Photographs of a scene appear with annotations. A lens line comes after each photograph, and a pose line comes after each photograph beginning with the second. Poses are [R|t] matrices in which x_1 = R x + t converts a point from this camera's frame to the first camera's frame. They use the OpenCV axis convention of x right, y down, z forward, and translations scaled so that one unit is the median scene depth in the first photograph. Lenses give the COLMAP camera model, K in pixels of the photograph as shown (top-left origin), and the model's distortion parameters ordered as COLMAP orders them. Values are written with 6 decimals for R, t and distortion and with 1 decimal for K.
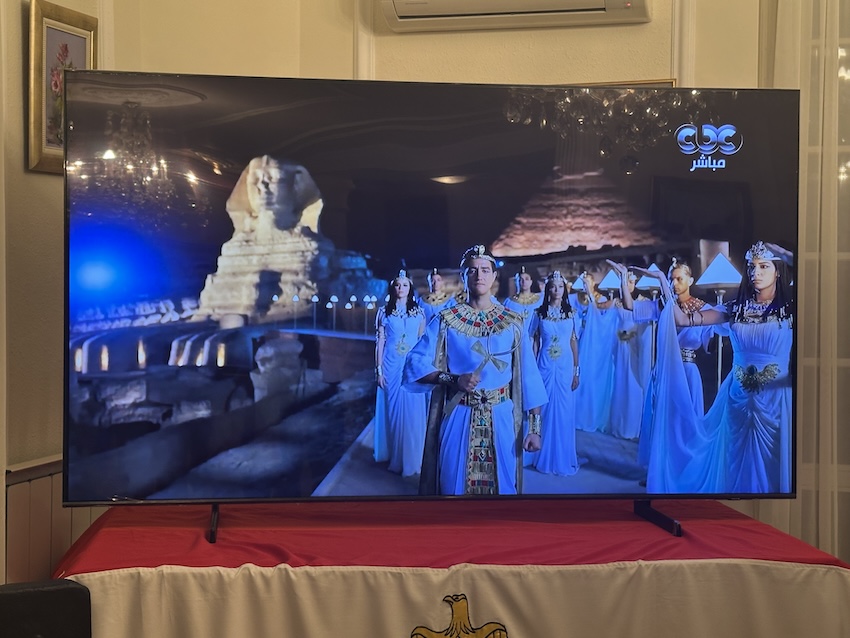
lens RADIAL K [[1466.1, 0, 439.8], [0, 1466.1, 290.3], [0, 0, 1]] dist [0.159191, 0.000000]
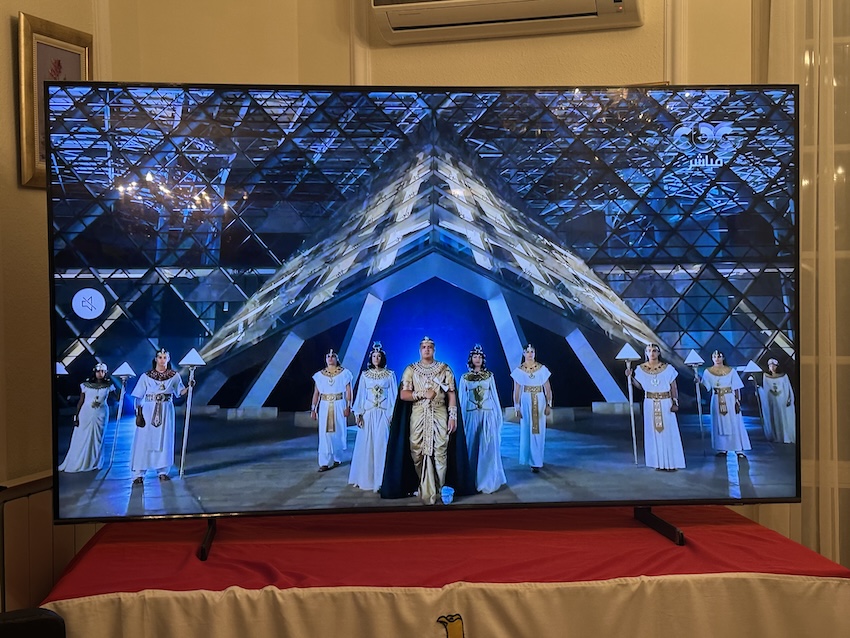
lens RADIAL K [[1259.0, 0, 420.7], [0, 1259.0, 316.7], [0, 0, 1]] dist [0.127489, 0.000000]
pose [[0.999309, -0.019292, -0.031771, 0.021200], [0.019834, 0.999661, 0.016846, -0.002097], [0.031436, -0.017465, 0.999353, 0.175184]]
